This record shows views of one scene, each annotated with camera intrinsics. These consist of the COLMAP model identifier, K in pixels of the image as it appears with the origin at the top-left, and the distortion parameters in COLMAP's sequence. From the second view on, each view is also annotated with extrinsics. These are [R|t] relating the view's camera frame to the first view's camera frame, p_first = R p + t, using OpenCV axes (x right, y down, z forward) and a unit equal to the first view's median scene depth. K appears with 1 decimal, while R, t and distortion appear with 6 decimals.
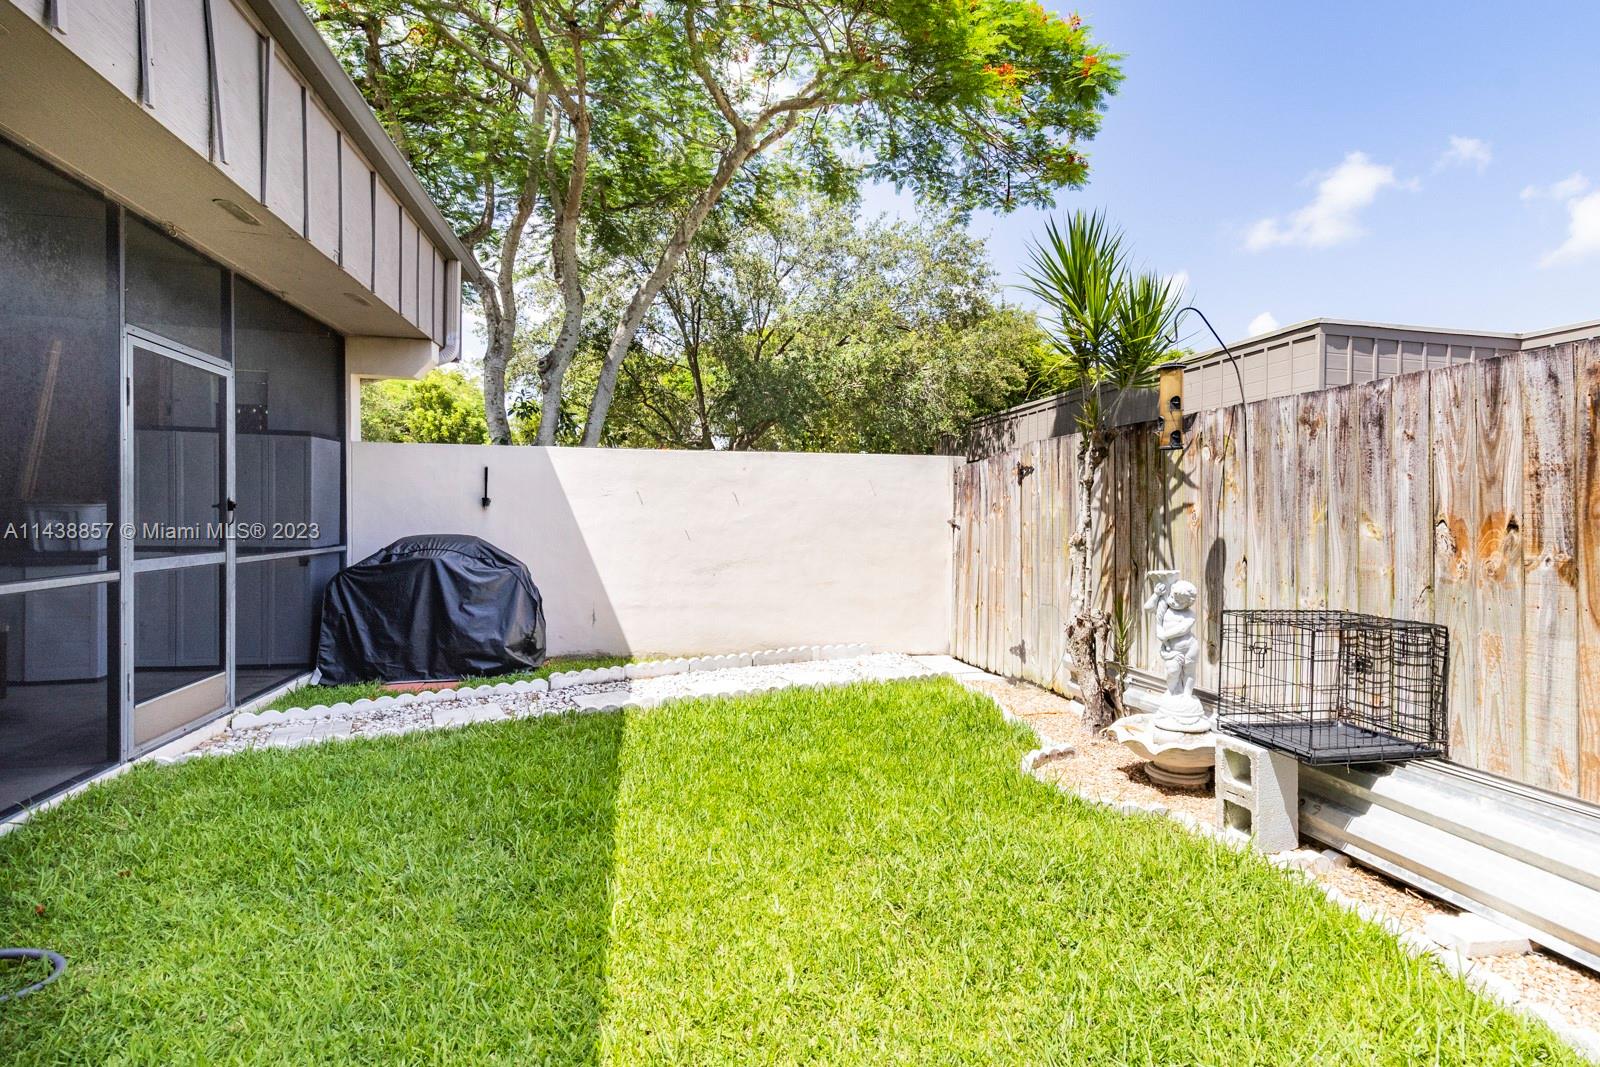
lens RADIAL K [[750.1, 0, 798.6], [0, 750.1, 531.9], [0, 0, 1]] dist [0.011300, -0.000422]
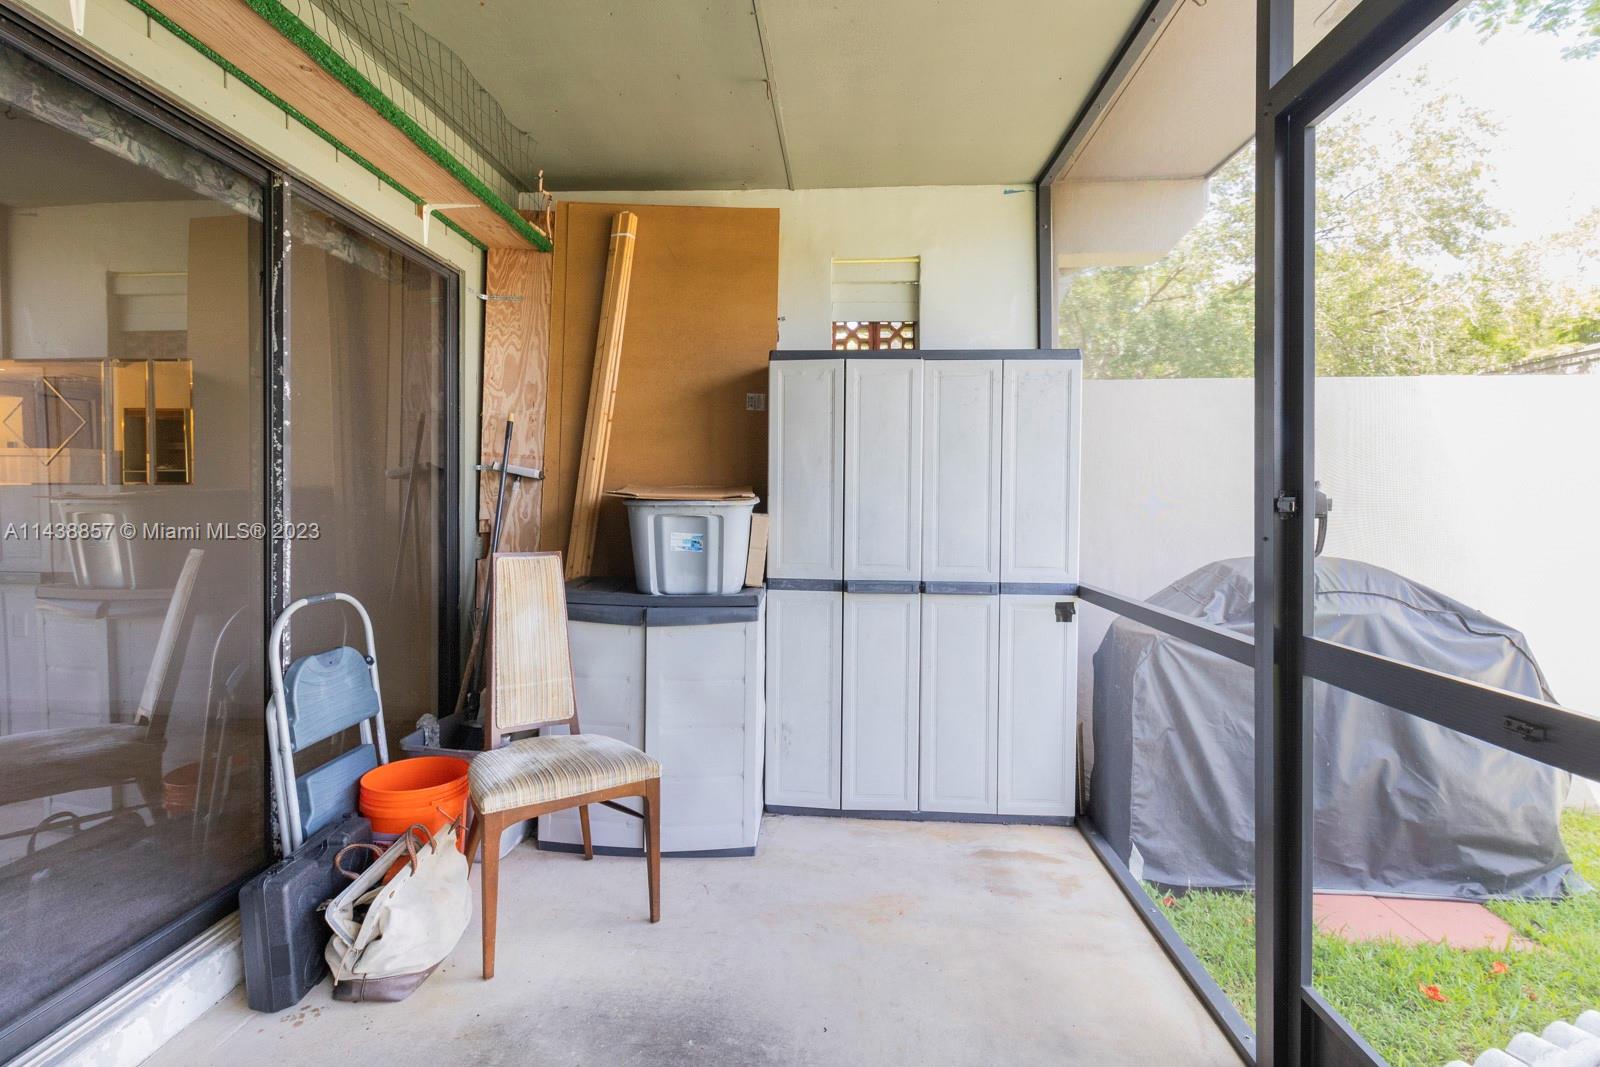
lens RADIAL K [[743.5, 0, 798.4], [0, 743.5, 524.5], [0, 0, 1]] dist [0.011610, -0.000286]
pose [[0.966291, -0.003319, -0.257432, -0.697573], [0.006253, 0.999924, 0.010580, -0.023863], [0.257377, -0.011833, 0.966239, 0.482607]]
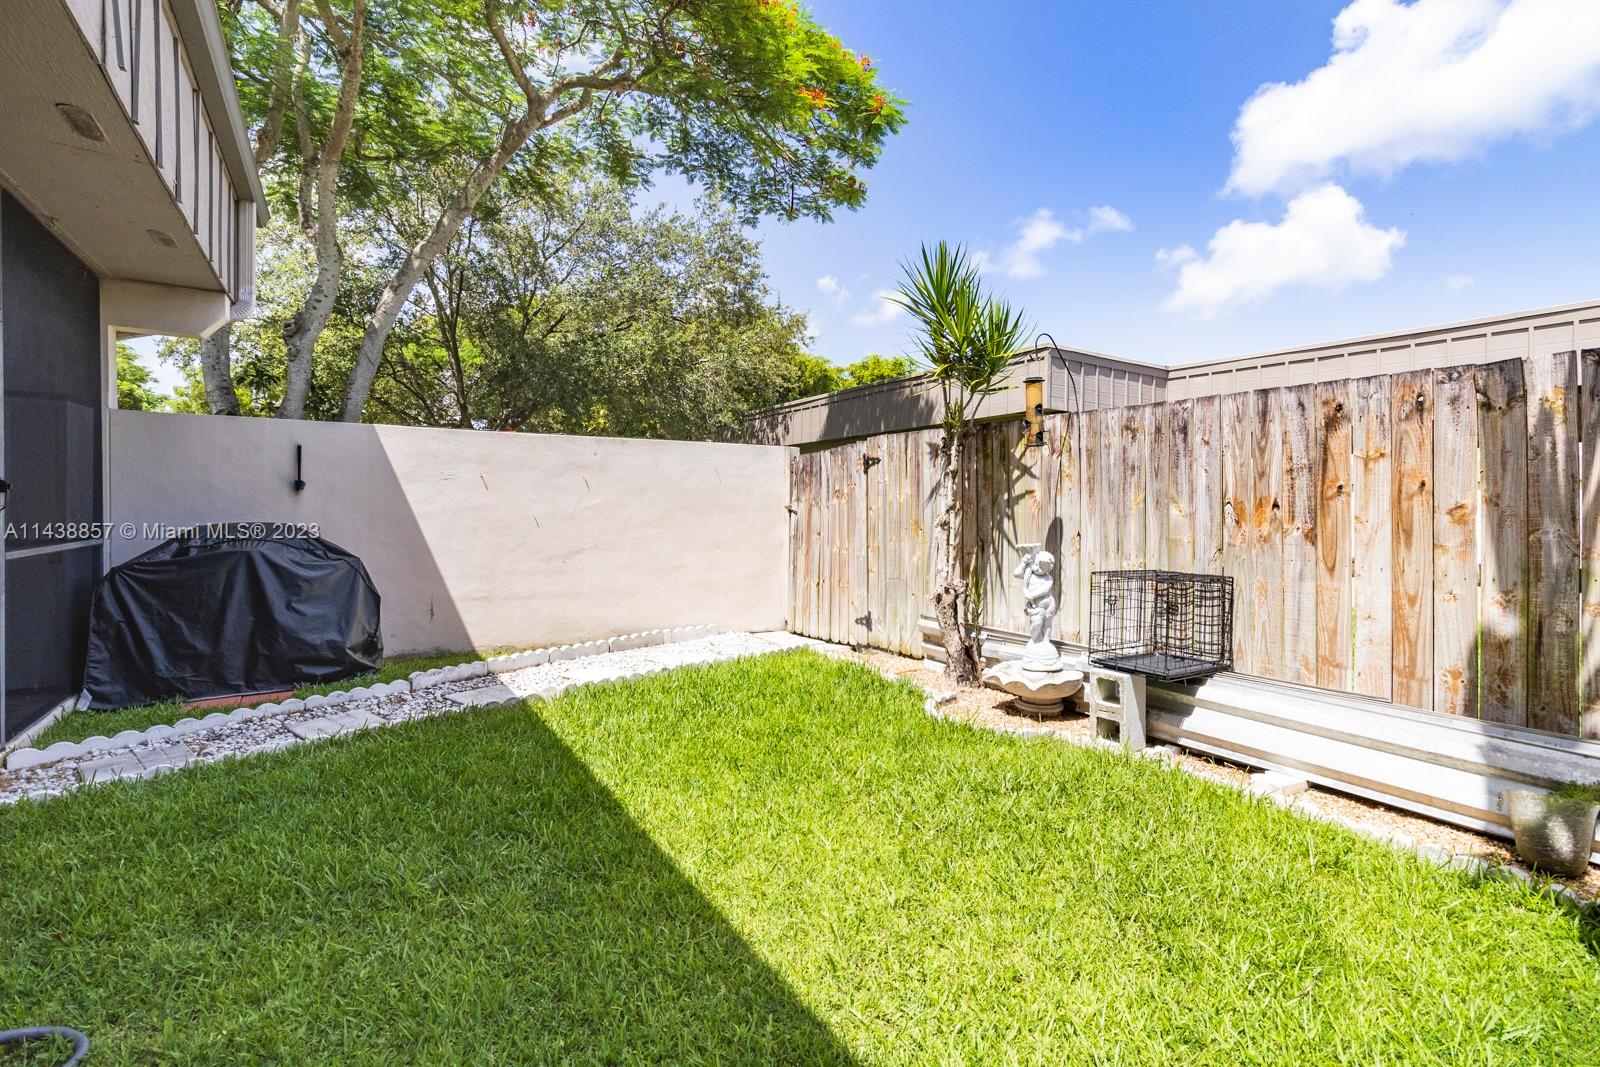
lens RADIAL K [[743.5, 0, 798.4], [0, 743.5, 524.5], [0, 0, 1]] dist [0.011610, -0.000286]
pose [[0.938080, -0.009967, 0.346275, -0.193815], [0.008264, 0.999945, 0.006394, 0.005441], [-0.346320, -0.003136, 0.938111, -0.014417]]
